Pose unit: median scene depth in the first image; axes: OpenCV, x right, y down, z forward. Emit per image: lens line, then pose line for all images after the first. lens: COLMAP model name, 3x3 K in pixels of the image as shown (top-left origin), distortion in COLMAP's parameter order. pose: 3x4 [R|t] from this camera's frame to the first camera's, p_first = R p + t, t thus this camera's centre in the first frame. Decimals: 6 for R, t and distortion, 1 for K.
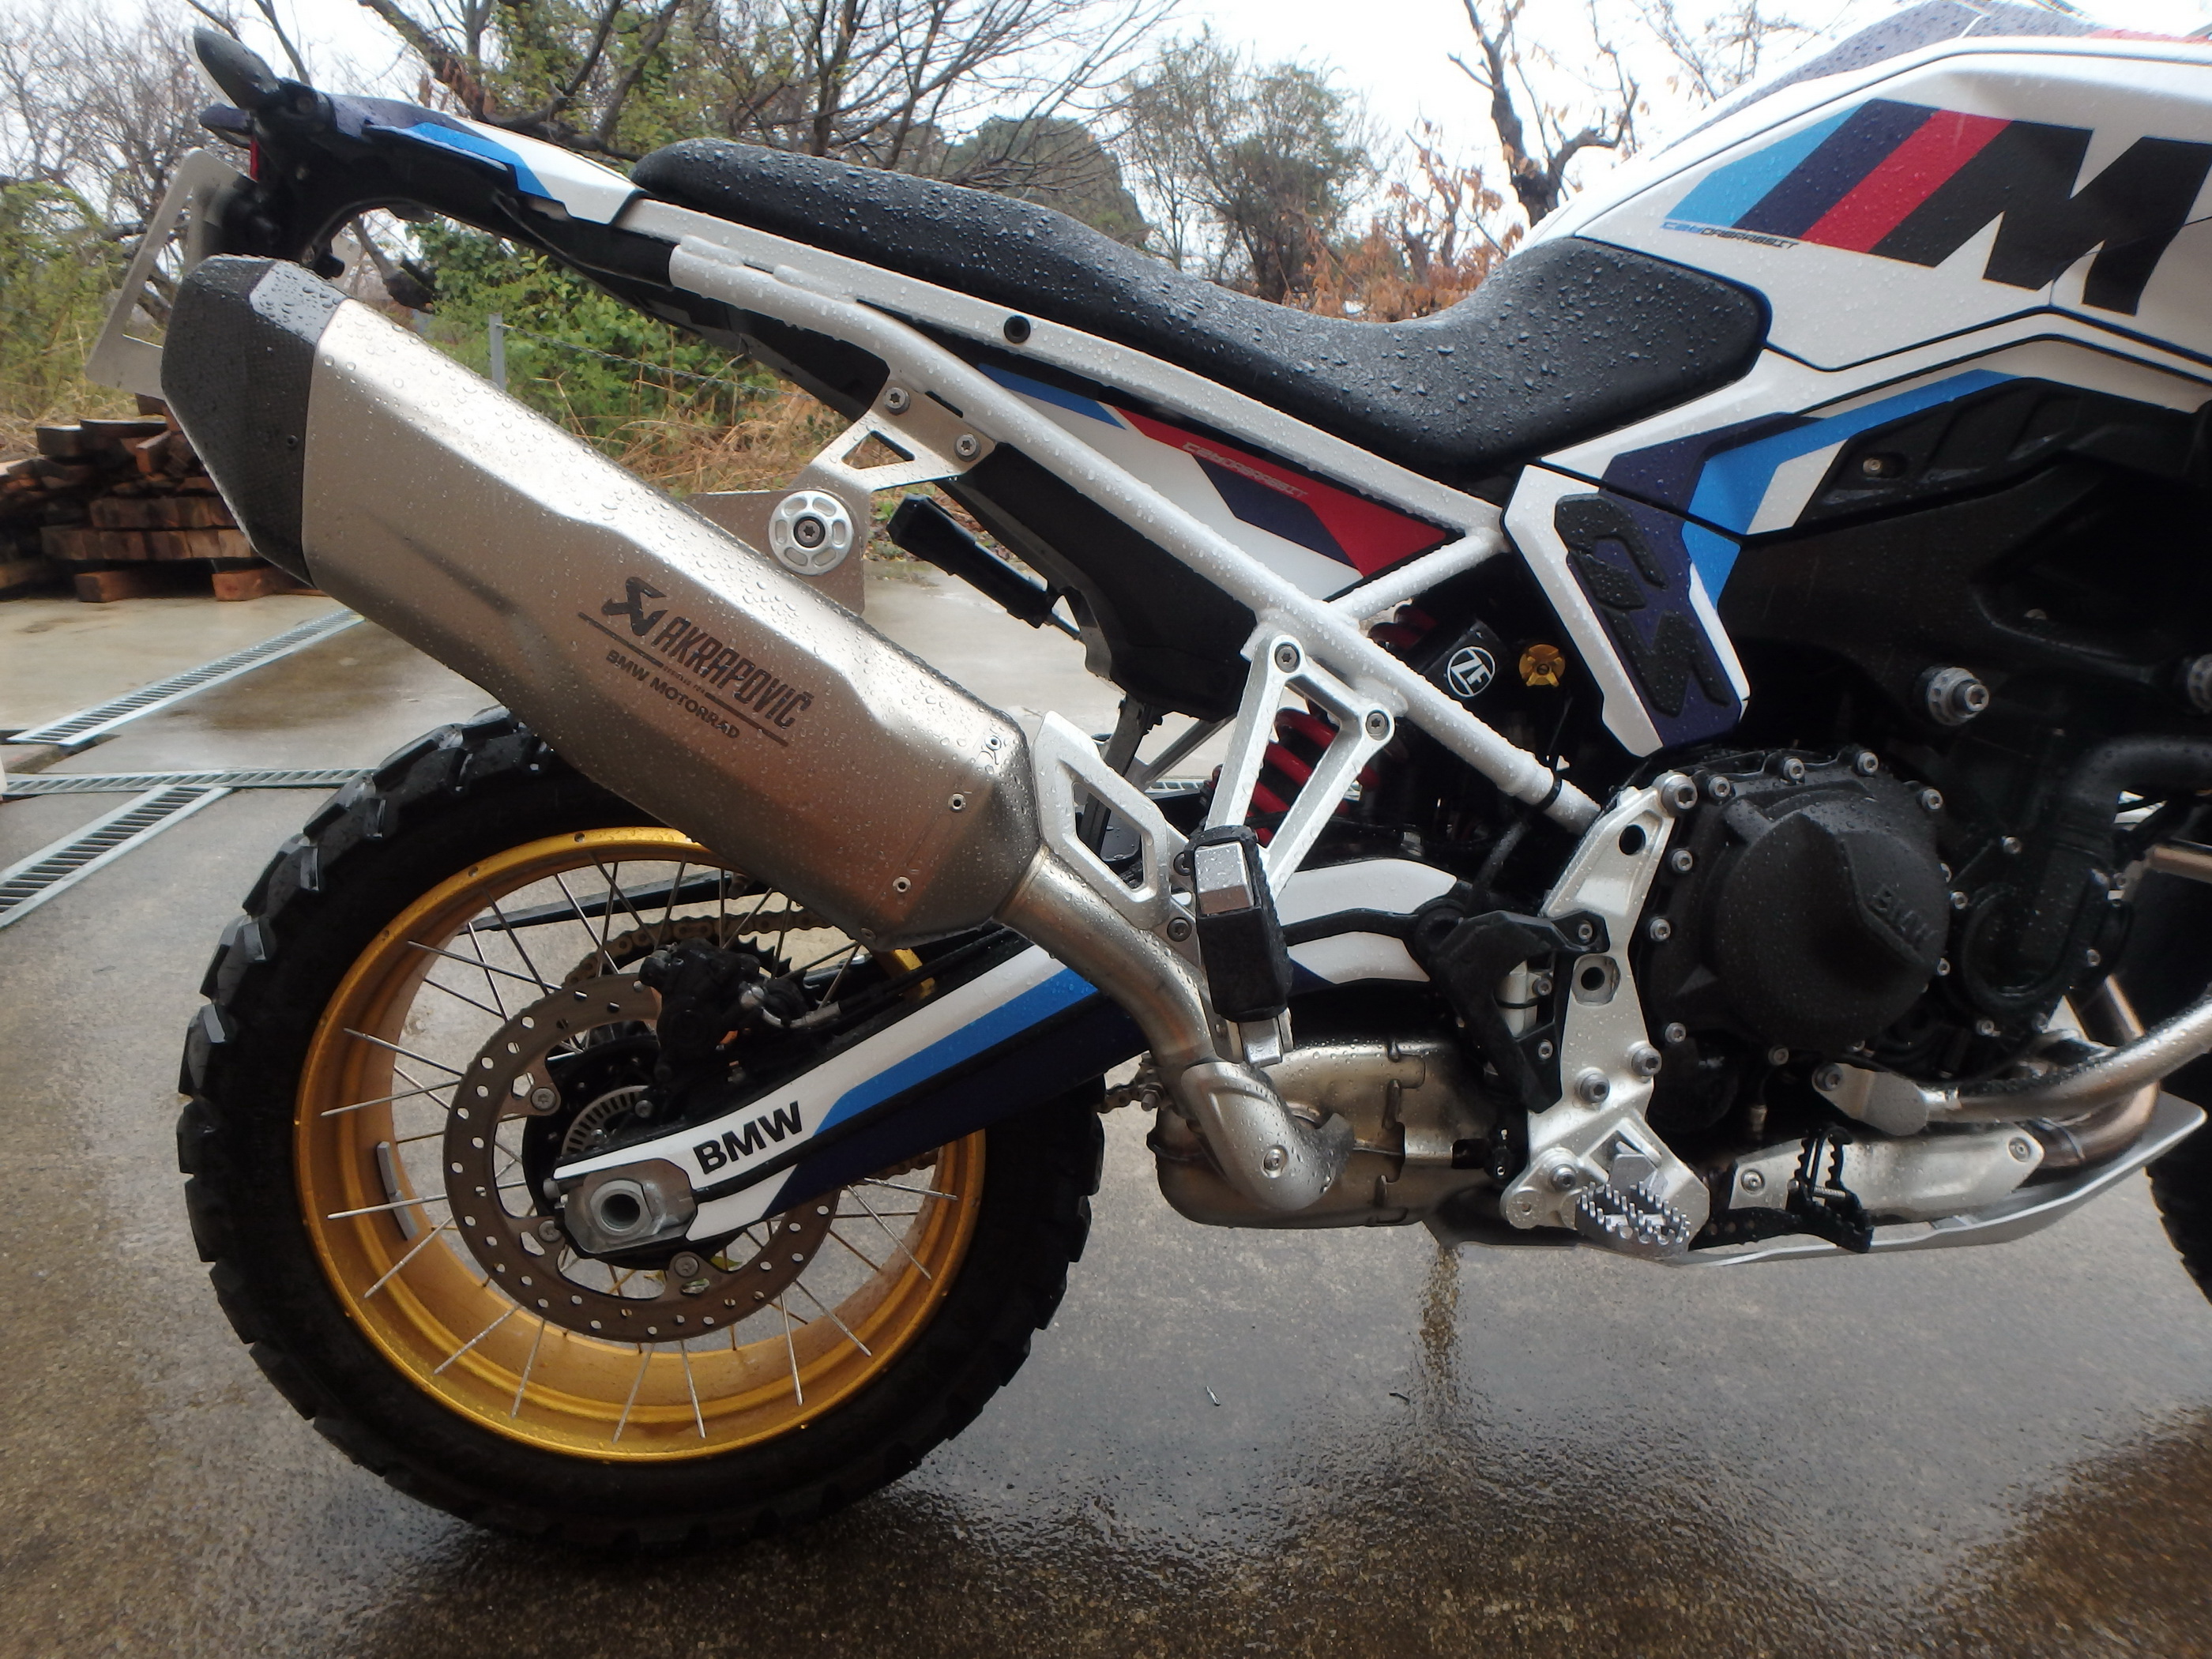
lens RADIAL K [[1378.7, 0, 1133.0], [0, 1378.7, 817.8], [0, 0, 1]] dist [-0.049119, 0.013377]
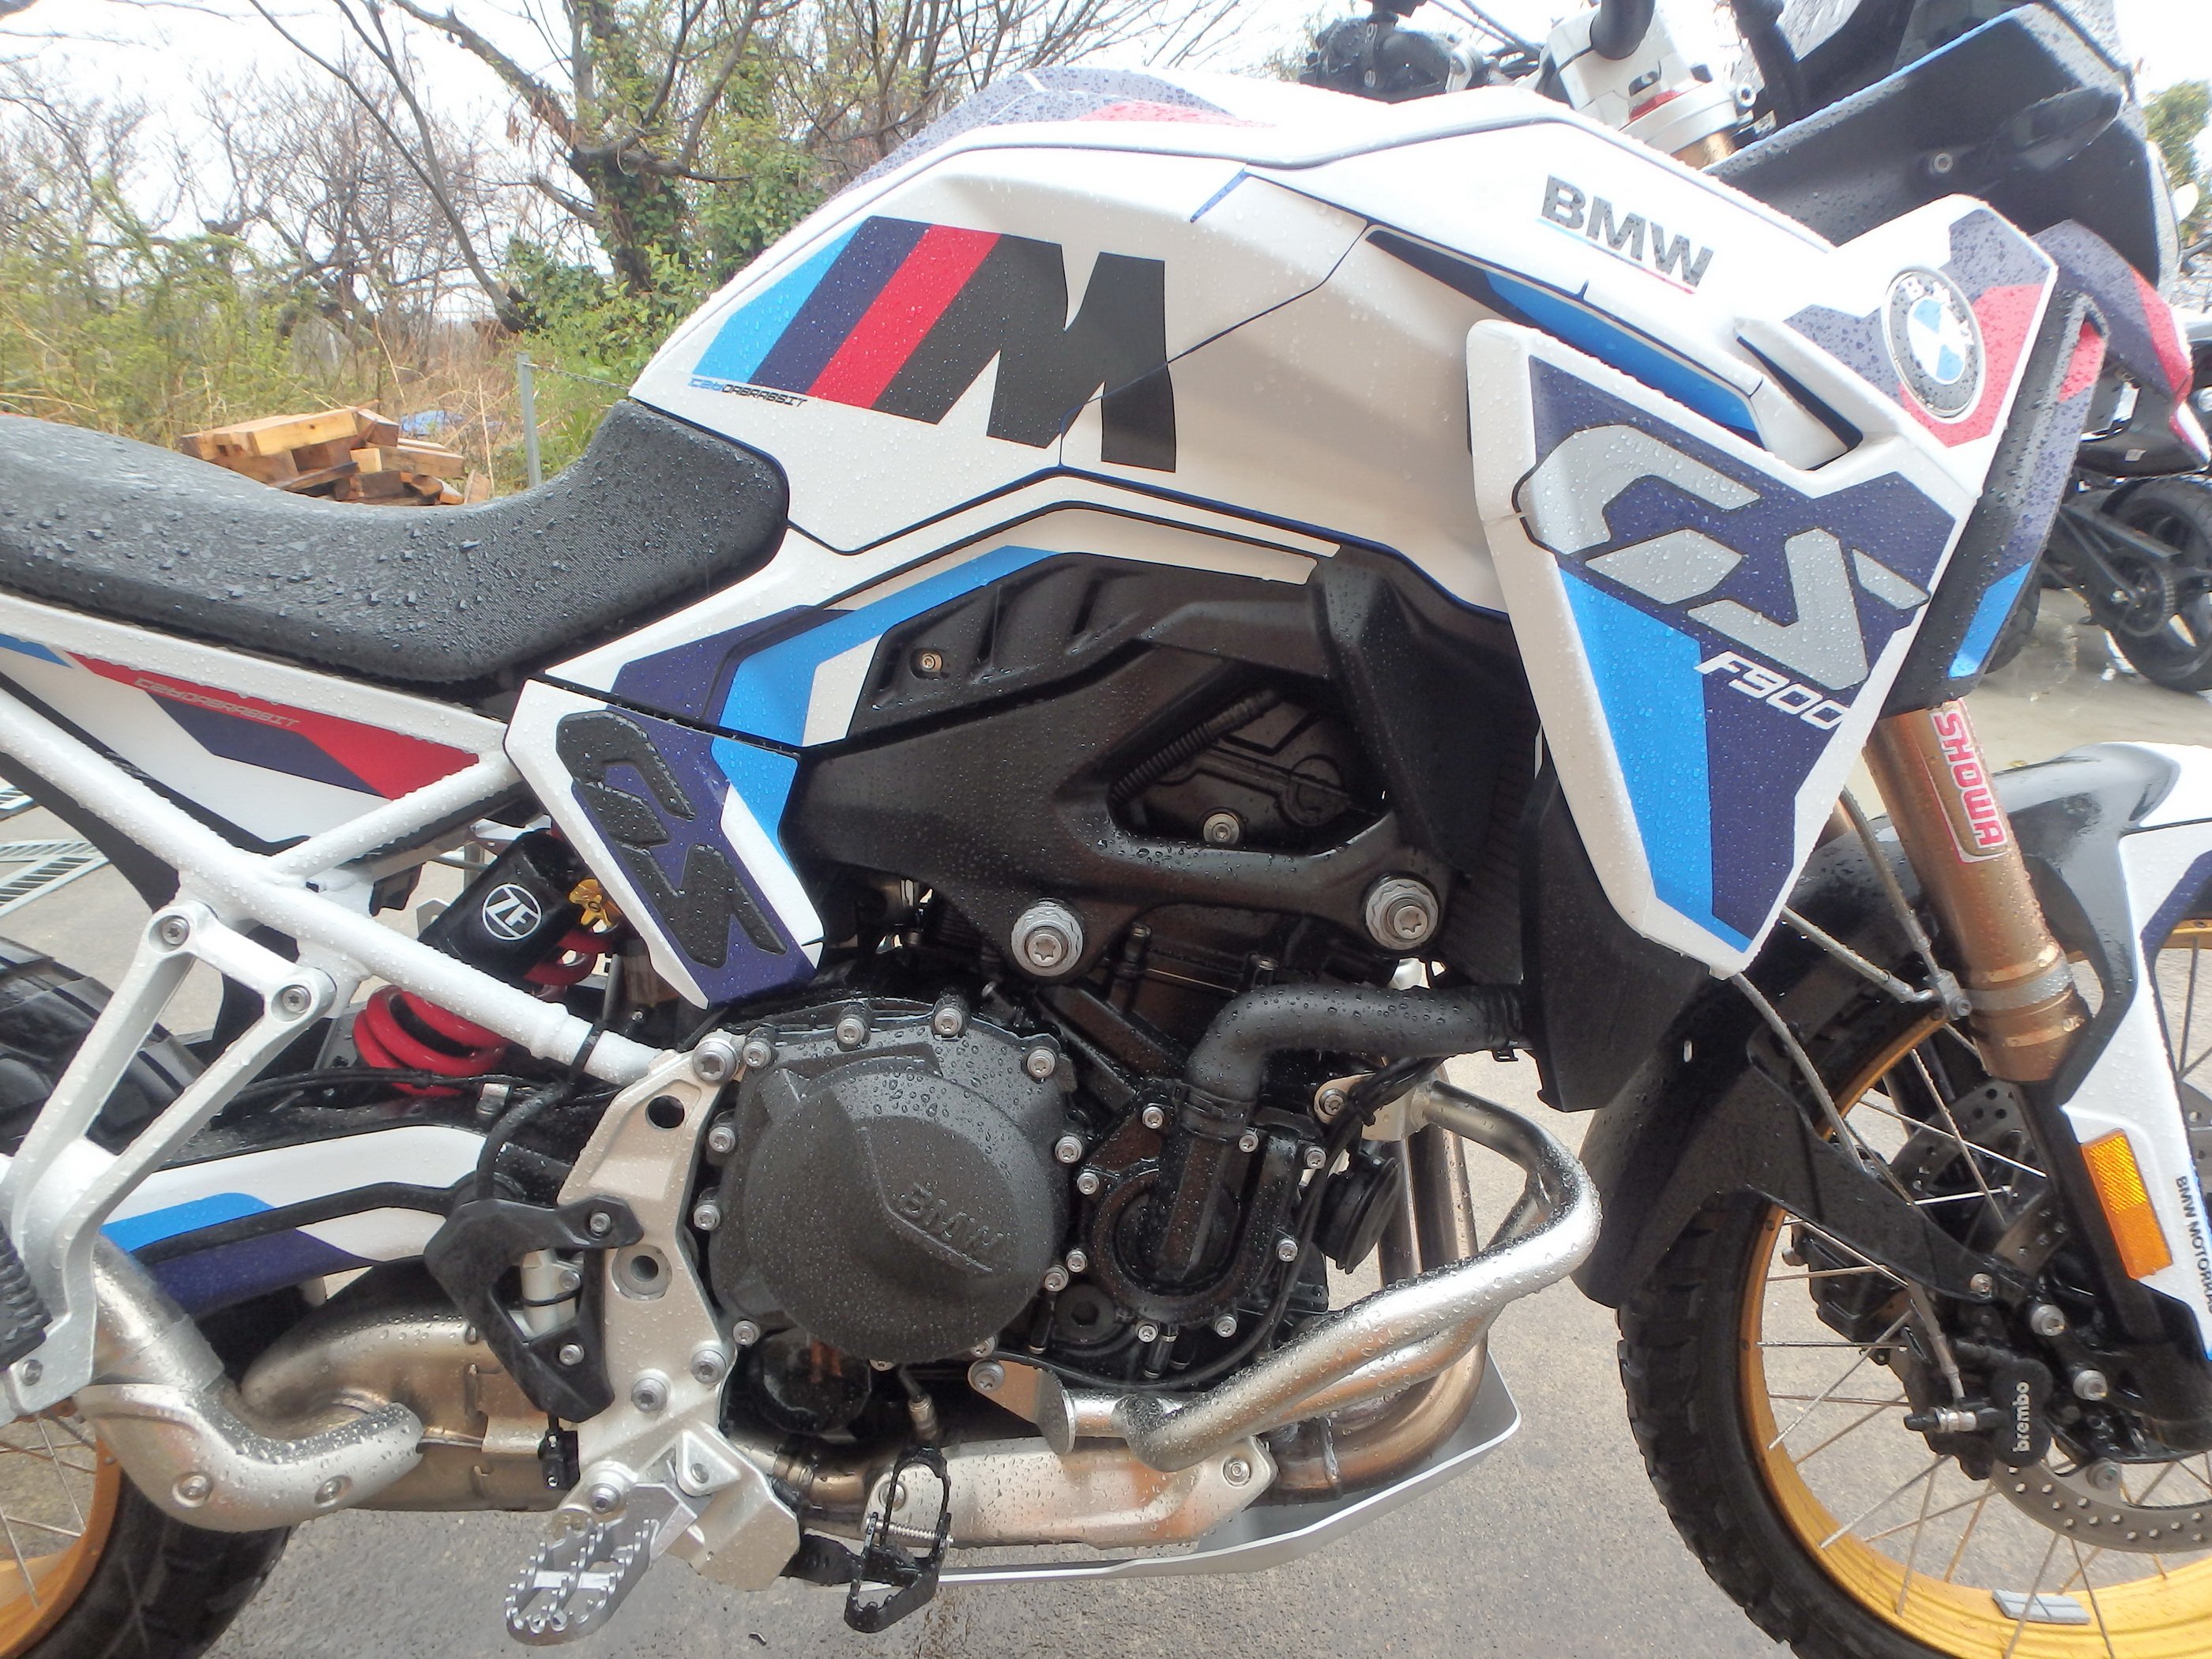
lens RADIAL K [[1378.7, 0, 1133.0], [0, 1378.7, 817.8], [0, 0, 1]] dist [-0.049119, 0.013377]
pose [[0.992552, -0.014349, -0.120975, 0.756685], [0.016004, 0.999791, 0.012720, -0.173357], [0.120767, -0.014562, 0.992574, 0.193739]]
